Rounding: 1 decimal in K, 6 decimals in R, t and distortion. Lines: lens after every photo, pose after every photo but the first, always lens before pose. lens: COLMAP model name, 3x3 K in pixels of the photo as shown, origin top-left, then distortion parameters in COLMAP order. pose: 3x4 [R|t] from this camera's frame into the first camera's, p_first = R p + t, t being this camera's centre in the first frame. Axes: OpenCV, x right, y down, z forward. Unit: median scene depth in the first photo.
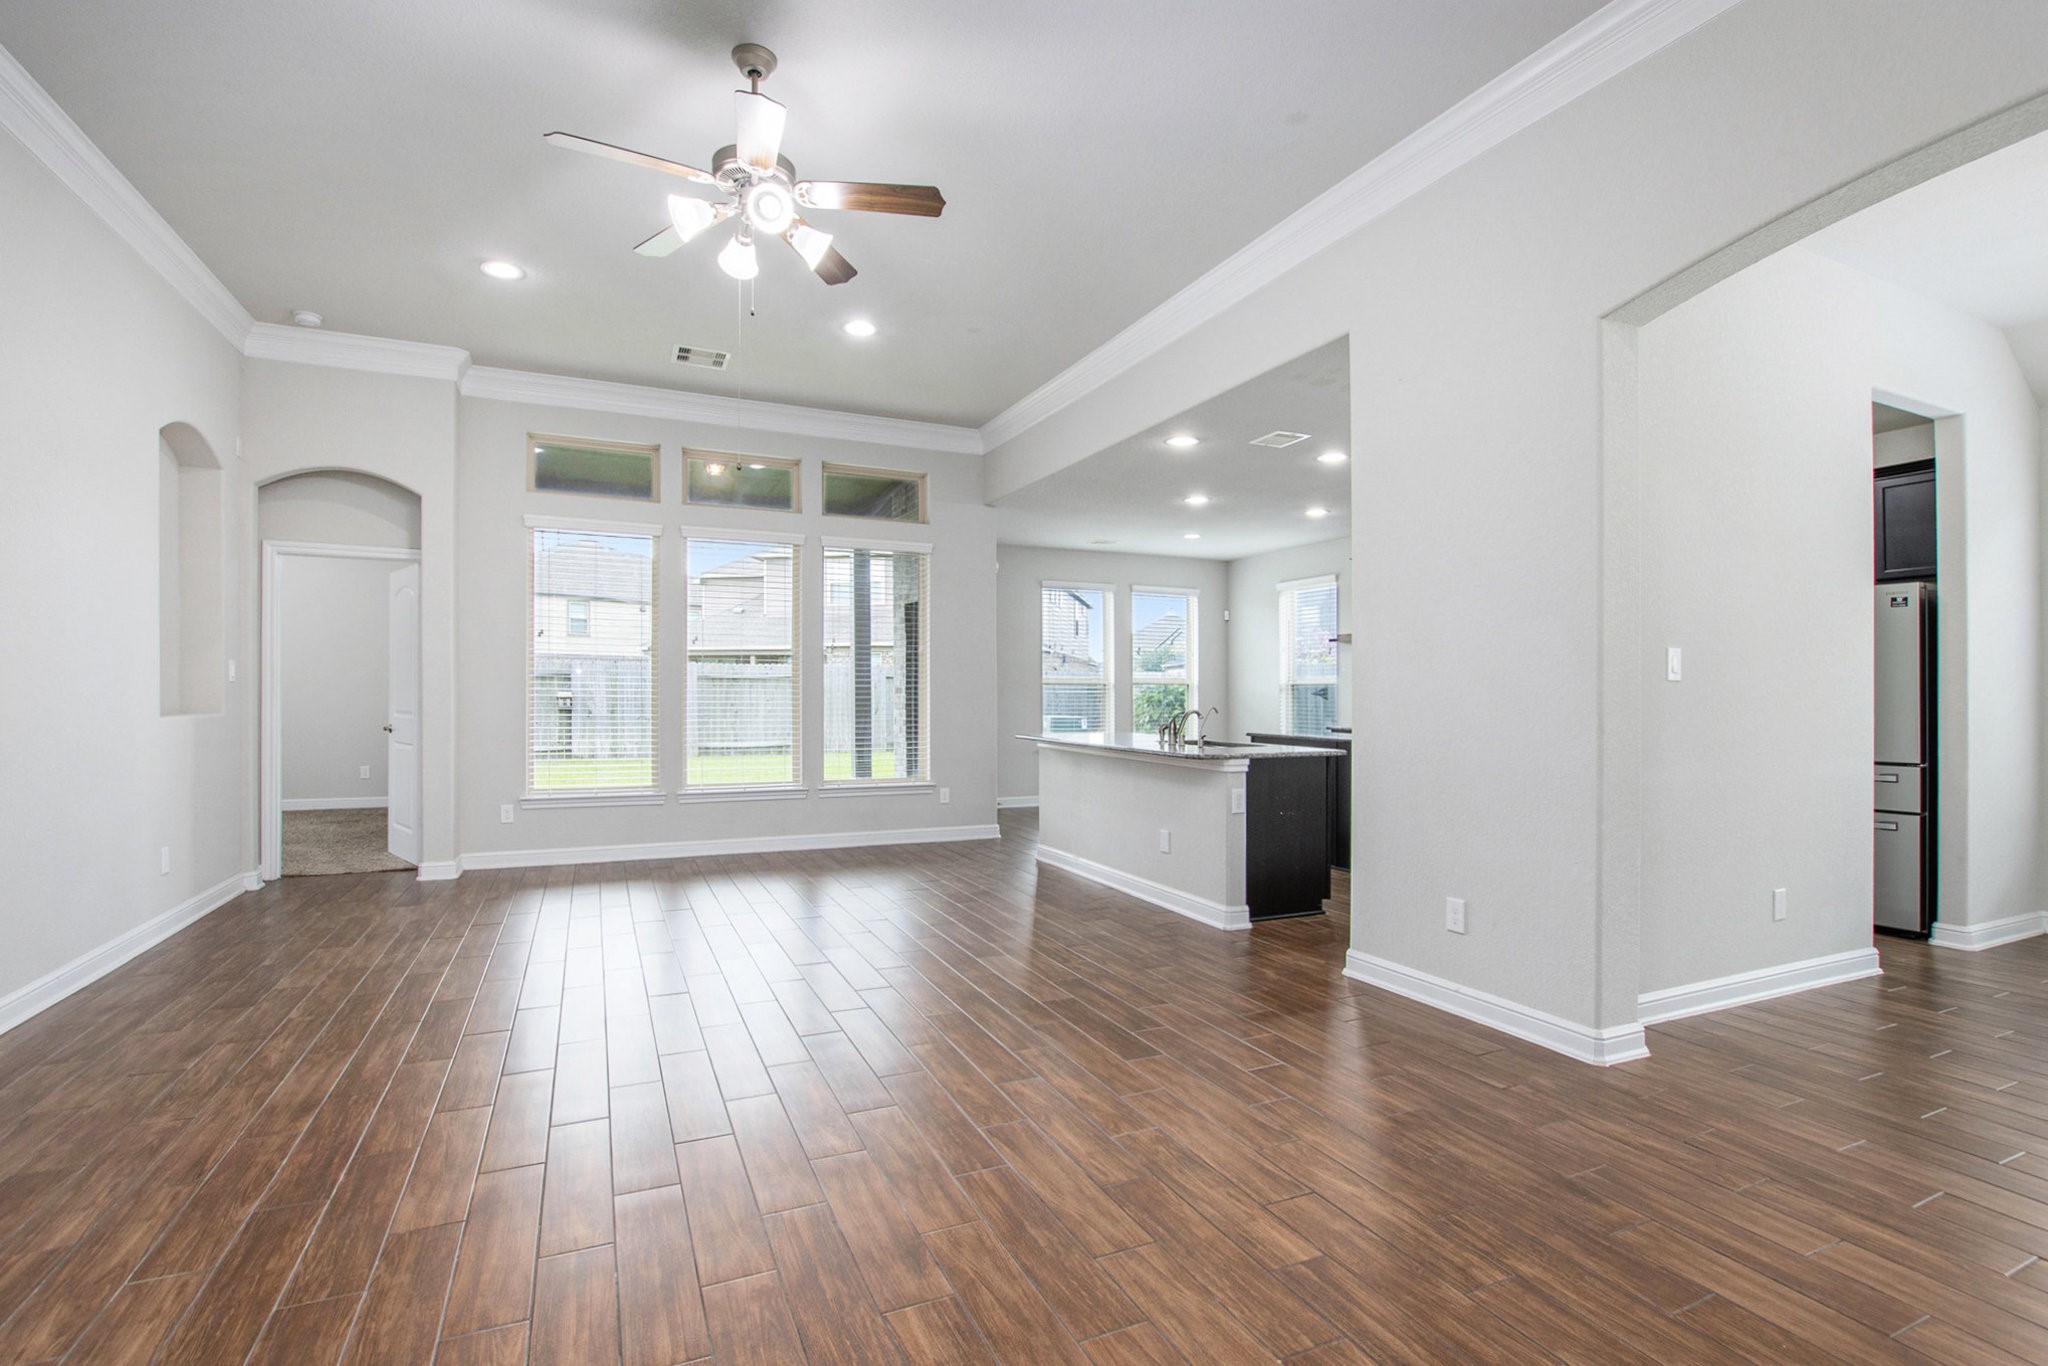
lens RADIAL K [[947.7, 0, 1028.9], [0, 947.7, 692.9], [0, 0, 1]] dist [-0.027892, 0.003604]
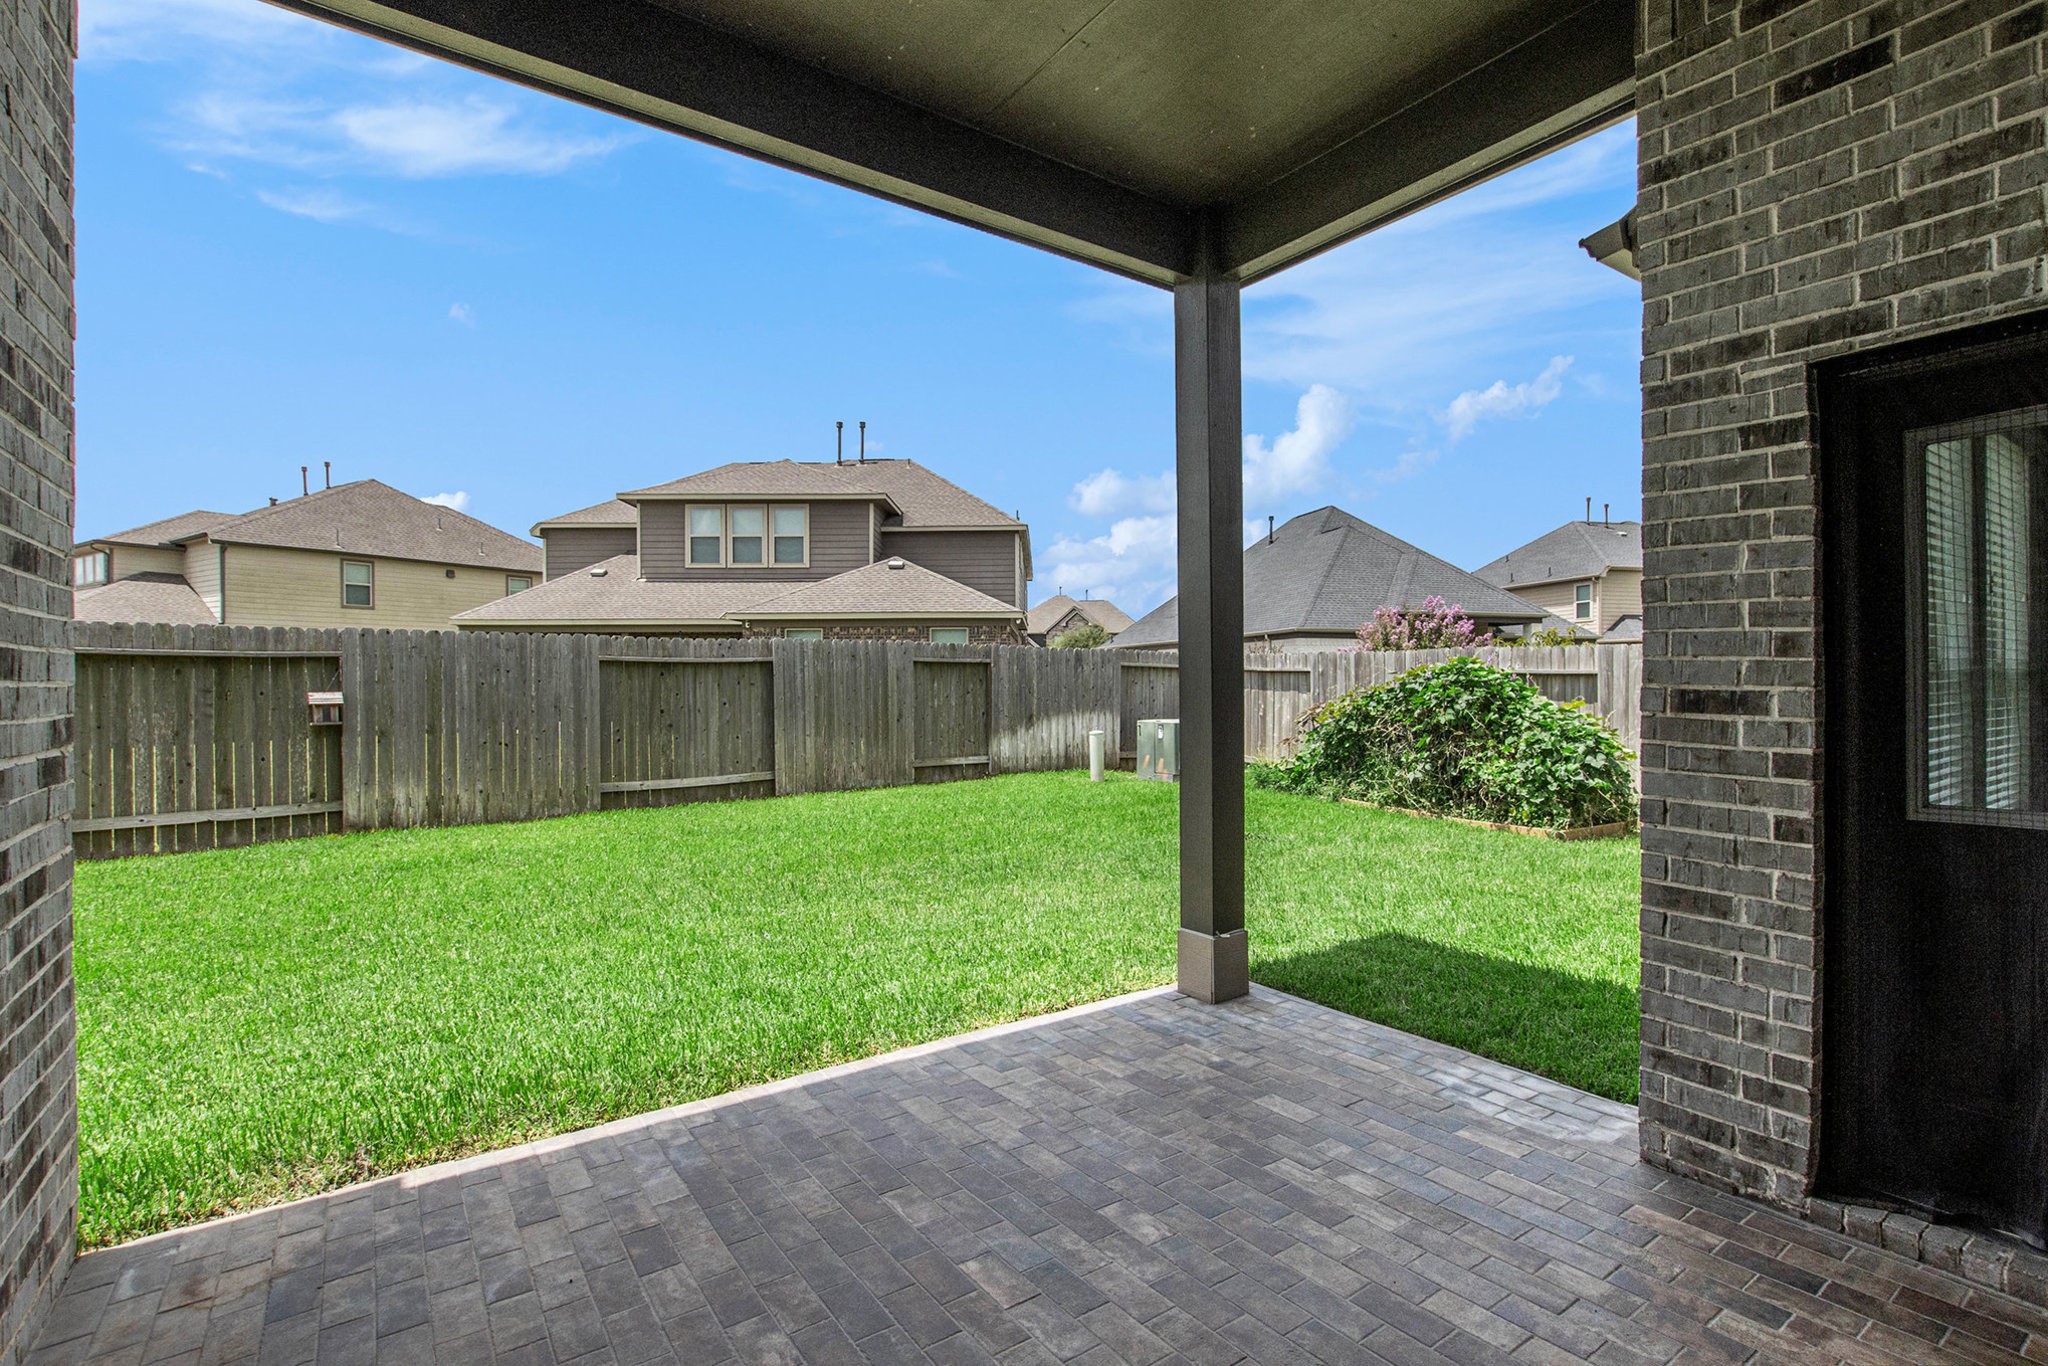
lens RADIAL K [[947.7, 0, 1022.7], [0, 947.7, 677.7], [0, 0, 1]] dist [-0.027892, 0.003604]
pose [[0.984902, -0.005751, 0.173018, -0.203491], [0.005857, 0.999983, -0.000105, -0.006659], [-0.173014, 0.001117, 0.984919, 0.423241]]
